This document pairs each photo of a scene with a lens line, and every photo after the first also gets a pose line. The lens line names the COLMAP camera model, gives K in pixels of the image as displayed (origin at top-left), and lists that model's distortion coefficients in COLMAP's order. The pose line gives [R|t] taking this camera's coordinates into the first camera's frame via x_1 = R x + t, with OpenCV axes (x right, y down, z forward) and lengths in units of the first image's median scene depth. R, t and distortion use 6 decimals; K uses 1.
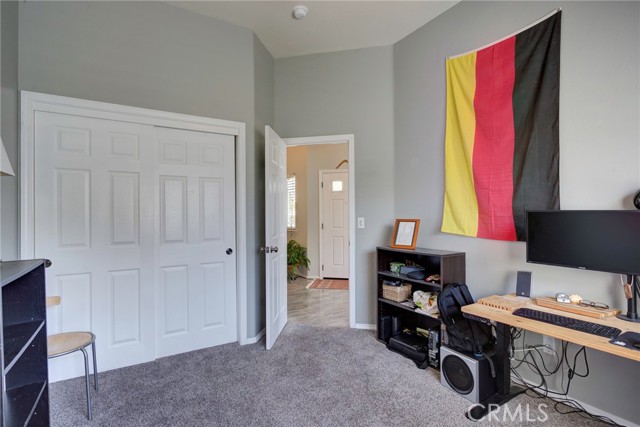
lens RADIAL K [[316.7, 0, 321.1], [0, 316.7, 215.2], [0, 0, 1]] dist [-0.015016, 0.006626]
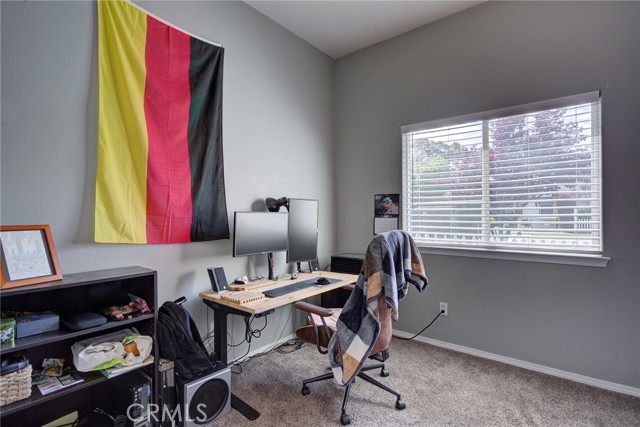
lens RADIAL K [[316.7, 0, 320.9], [0, 316.7, 212.3], [0, 0, 1]] dist [-0.015016, 0.006626]
pose [[-0.329861, 0.009015, 0.943986, -0.423043], [0.006310, 0.999953, -0.007345, -0.002197], [-0.944008, 0.003534, -0.329902, 0.866933]]
